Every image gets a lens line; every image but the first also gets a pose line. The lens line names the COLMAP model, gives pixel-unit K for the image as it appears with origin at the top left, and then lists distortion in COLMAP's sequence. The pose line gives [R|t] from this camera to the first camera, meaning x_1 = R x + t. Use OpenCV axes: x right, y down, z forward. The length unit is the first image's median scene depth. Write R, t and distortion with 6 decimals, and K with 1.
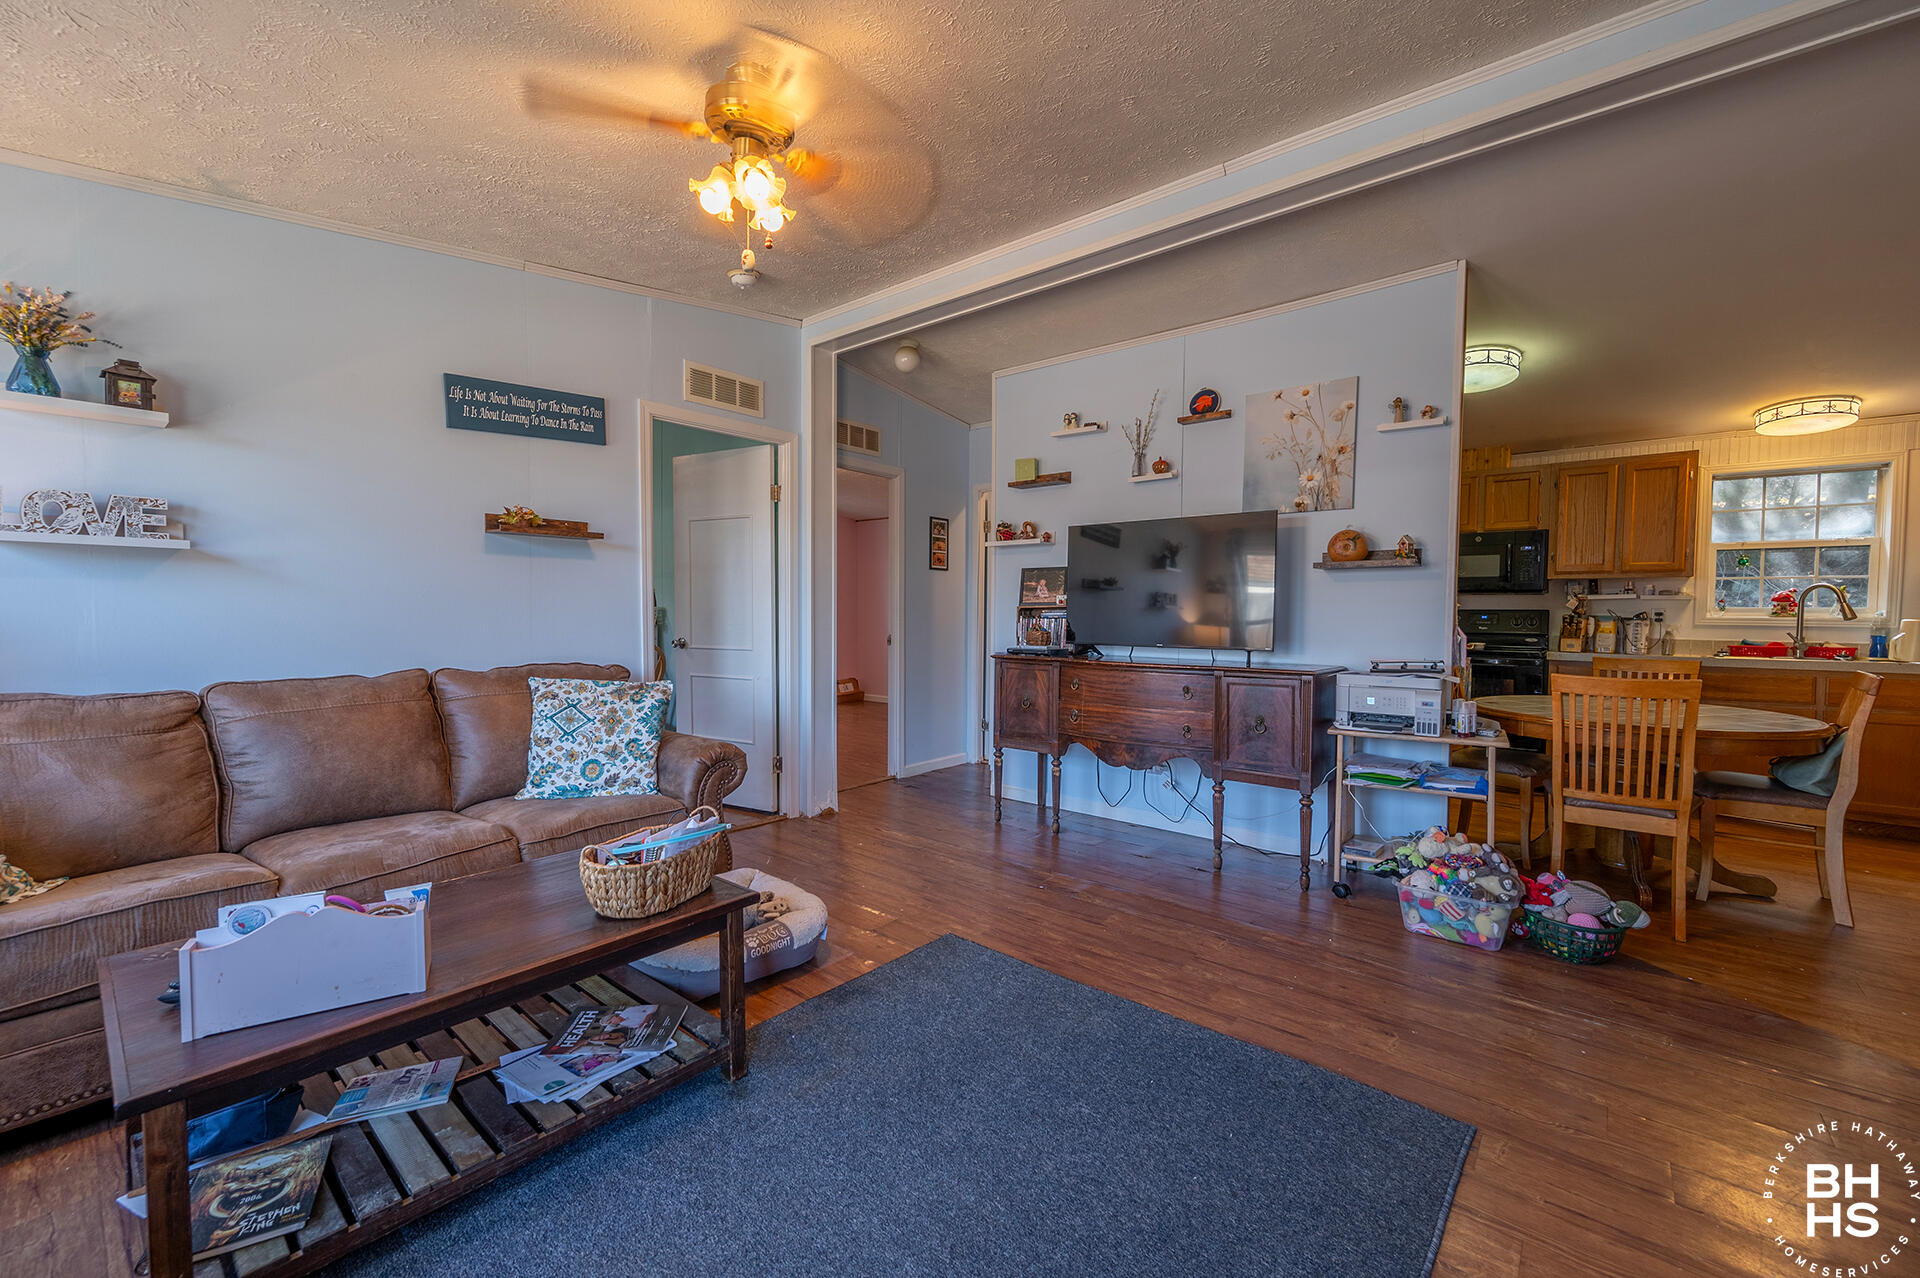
lens RADIAL K [[768.5, 0, 960.5], [0, 768.5, 637.8], [0, 0, 1]] dist [-0.002147, 0.000810]
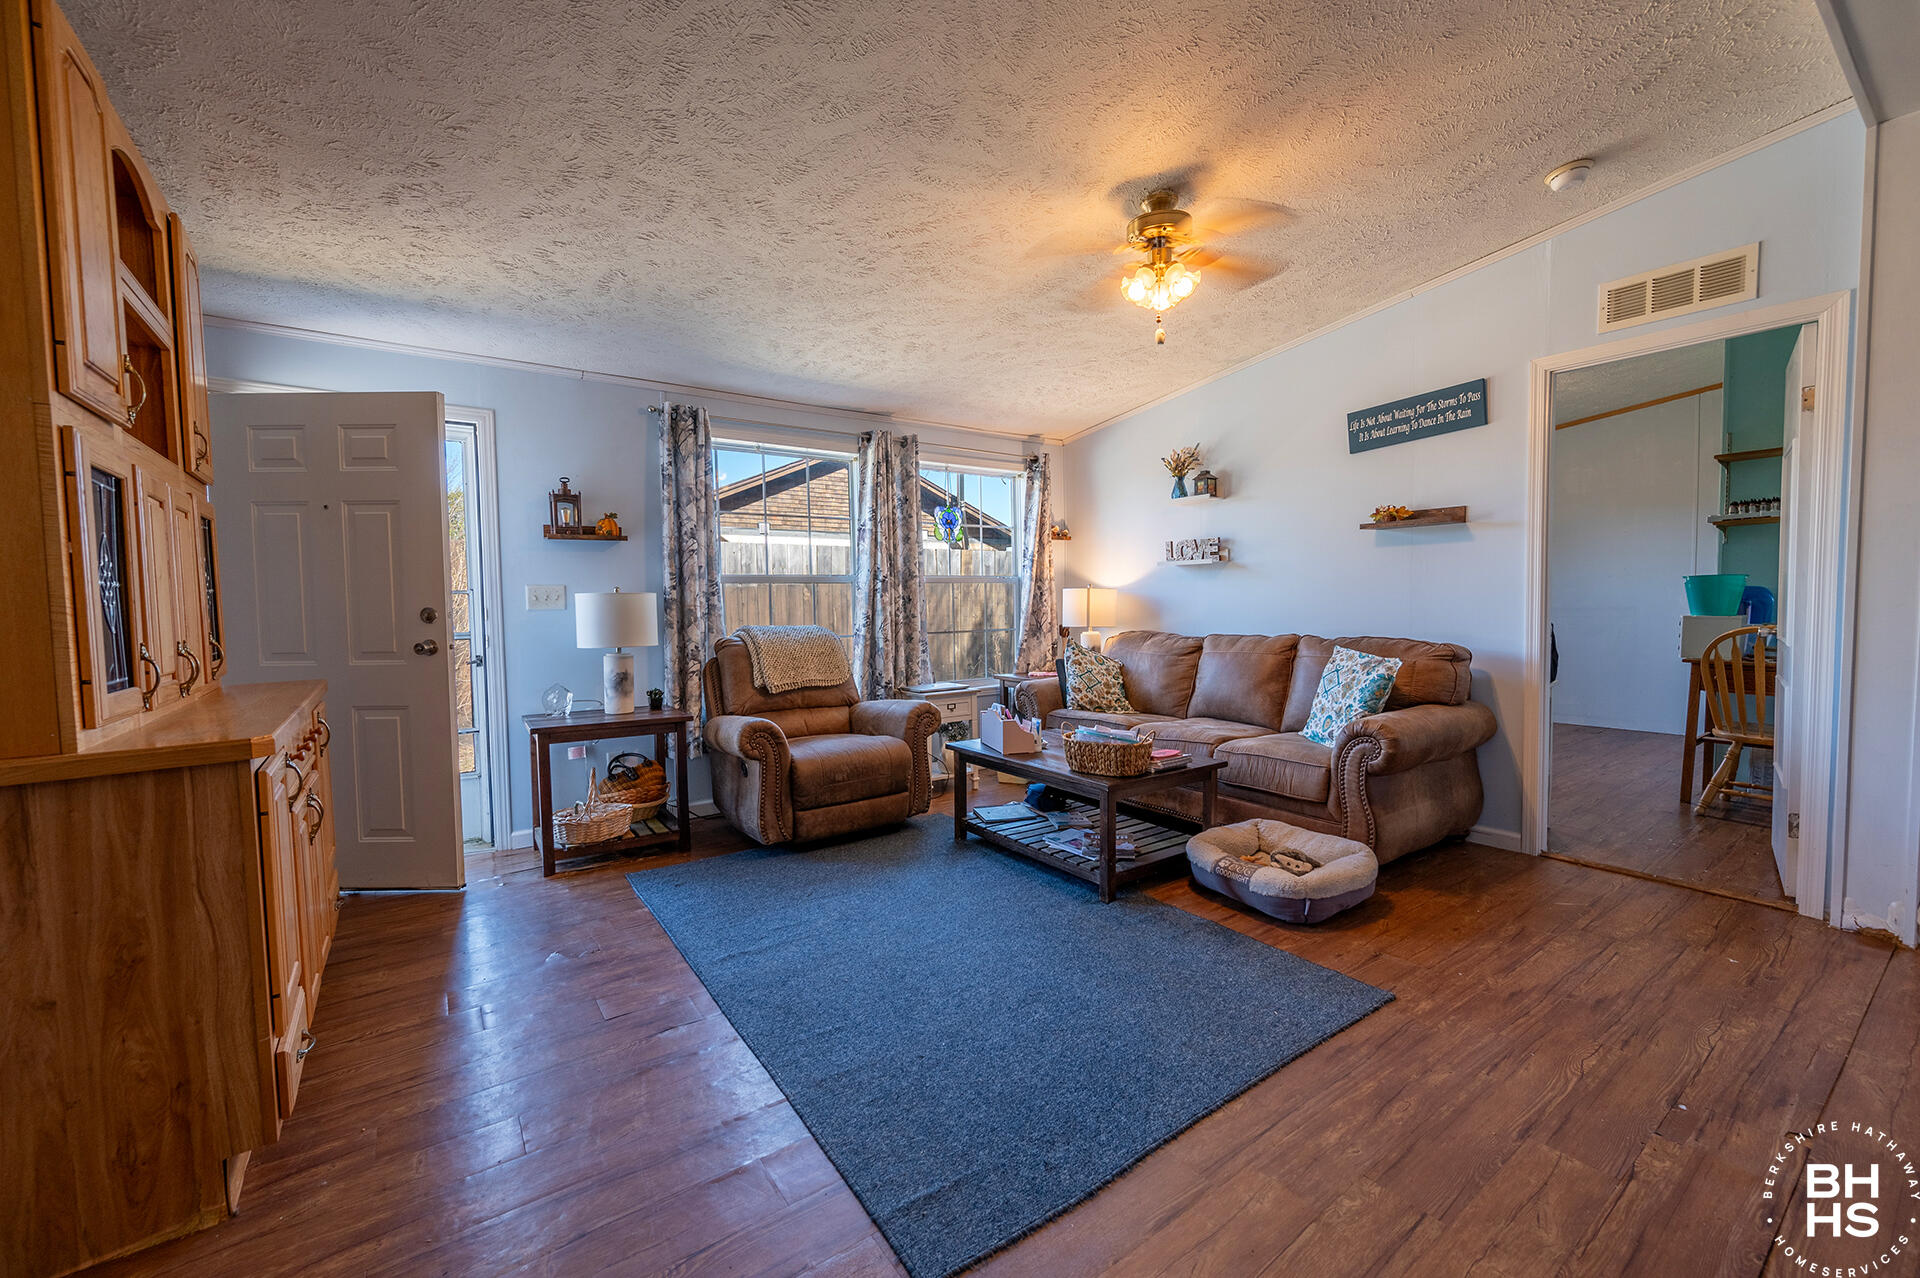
lens RADIAL K [[768.5, 0, 973.7], [0, 768.5, 637.9], [0, 0, 1]] dist [-0.002147, 0.000810]
pose [[-0.242089, 0.056760, -0.968592, 0.759748], [-0.011092, 0.998060, 0.061259, -0.031066], [0.970191, 0.025574, -0.240990, 0.672295]]
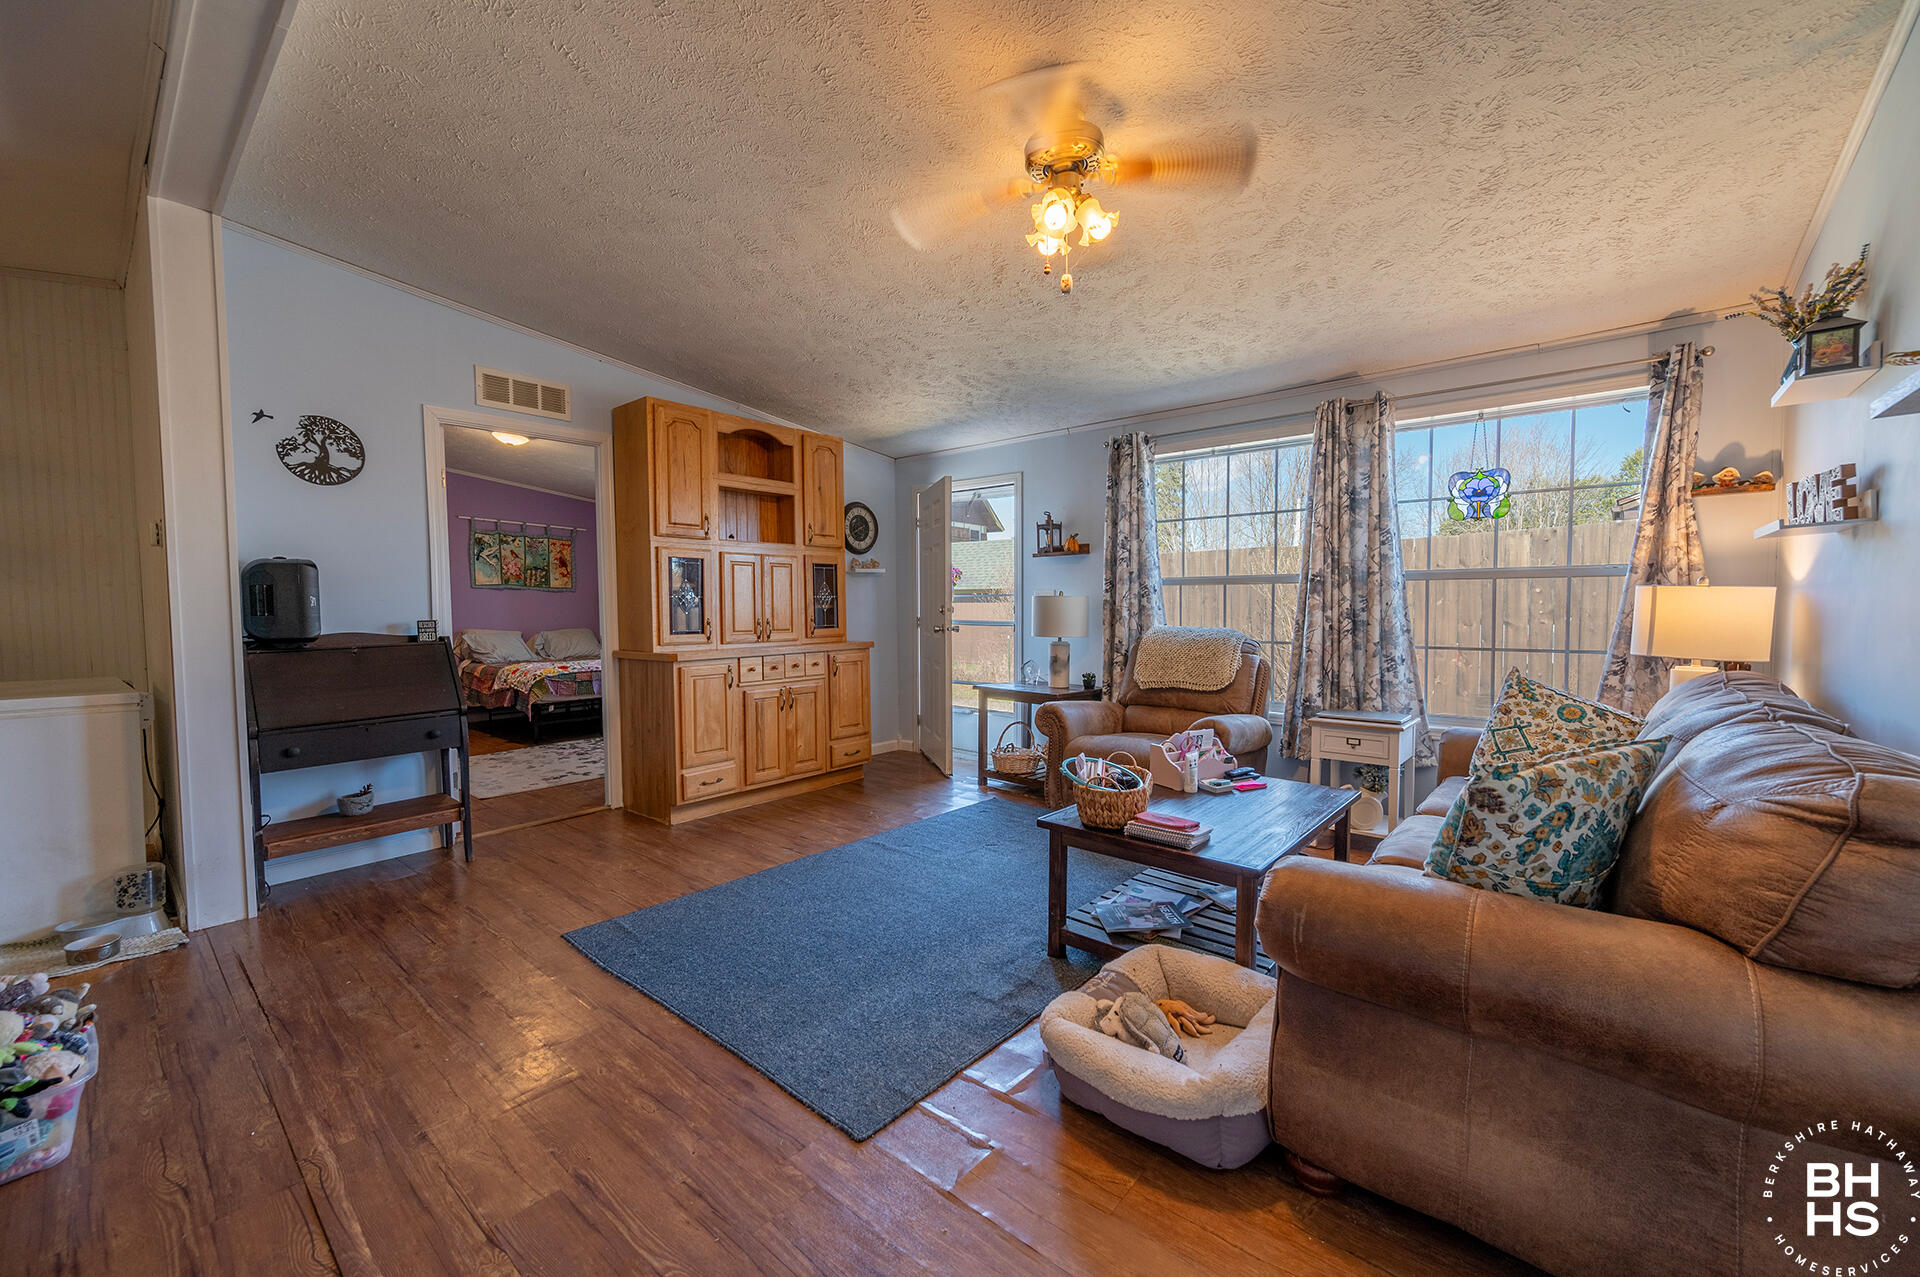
lens RADIAL K [[768.5, 0, 972.1], [0, 768.5, 636.4], [0, 0, 1]] dist [-0.002147, 0.000810]
pose [[-0.999929, 0.010111, 0.006253, -0.103639], [0.010529, 0.997432, 0.070838, -0.051846], [-0.005521, 0.070899, -0.997468, 1.412299]]
